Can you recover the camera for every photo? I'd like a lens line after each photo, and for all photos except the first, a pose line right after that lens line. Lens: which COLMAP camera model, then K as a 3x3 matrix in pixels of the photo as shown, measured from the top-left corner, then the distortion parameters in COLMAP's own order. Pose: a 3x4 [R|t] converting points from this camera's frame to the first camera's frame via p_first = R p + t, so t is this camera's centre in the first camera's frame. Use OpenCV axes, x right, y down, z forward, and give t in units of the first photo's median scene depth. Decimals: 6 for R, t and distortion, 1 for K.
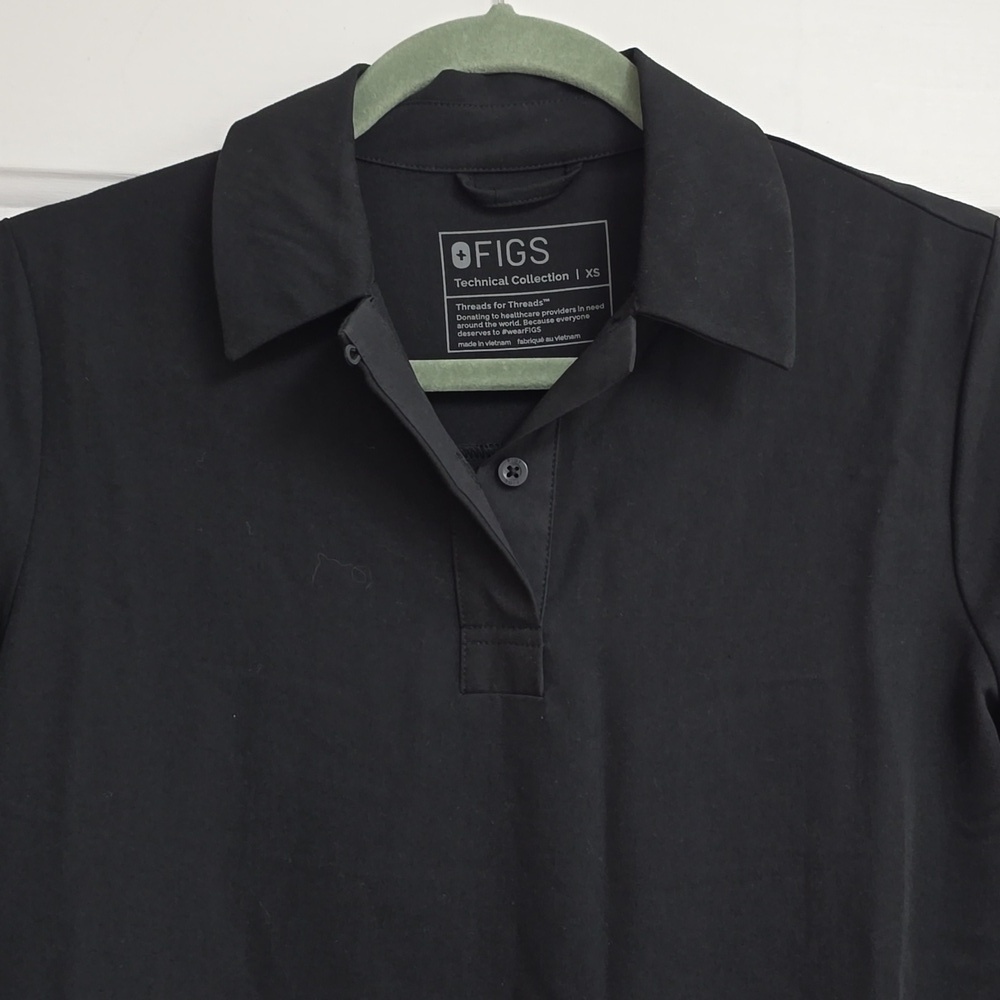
lens RADIAL K [[1574.7, 0, 497.7], [0, 1574.7, 495.0], [0, 0, 1]] dist [0.111590, 0.000000]
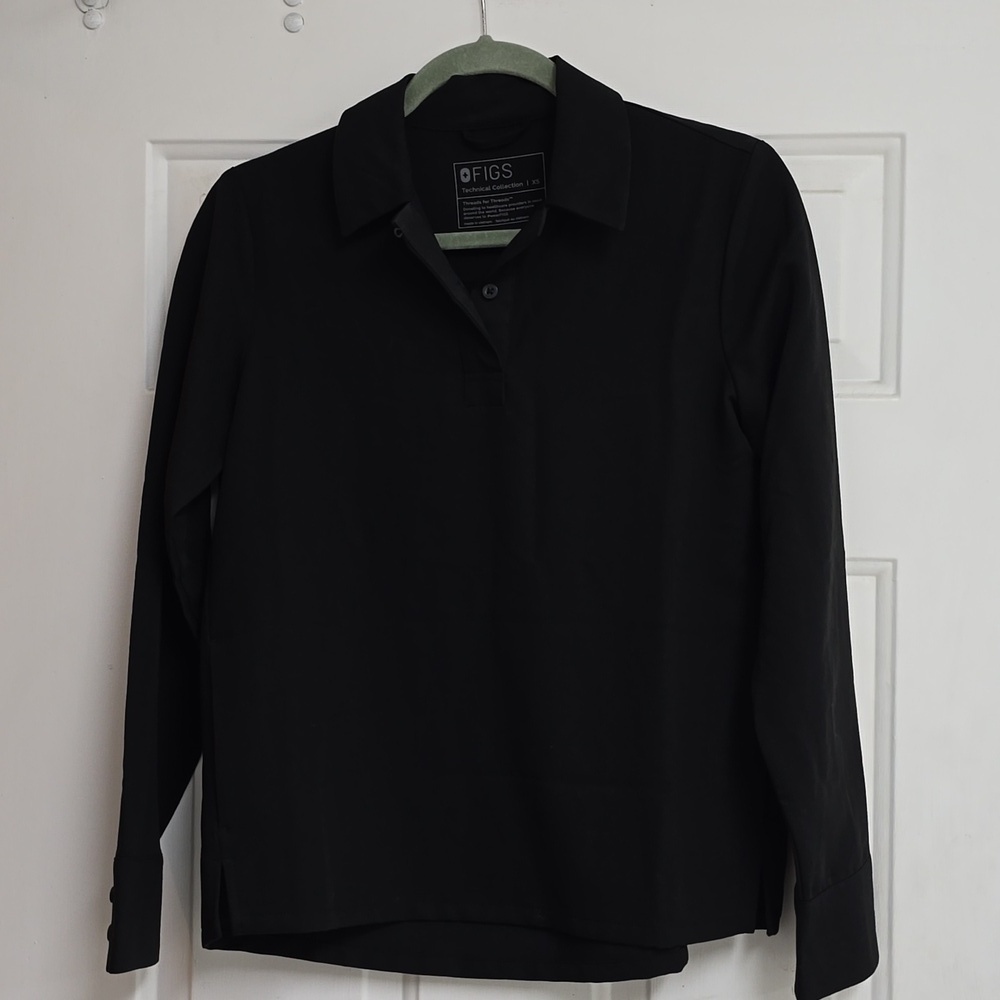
lens RADIAL K [[1574.7, 0, 490.0], [0, 1574.7, 490.7], [0, 0, 1]] dist [0.111590, 0.000000]
pose [[0.985226, -0.009629, -0.170990, 0.322852], [0.024916, 0.995855, 0.087479, 0.057056], [0.169438, -0.090447, 0.981382, -0.867986]]
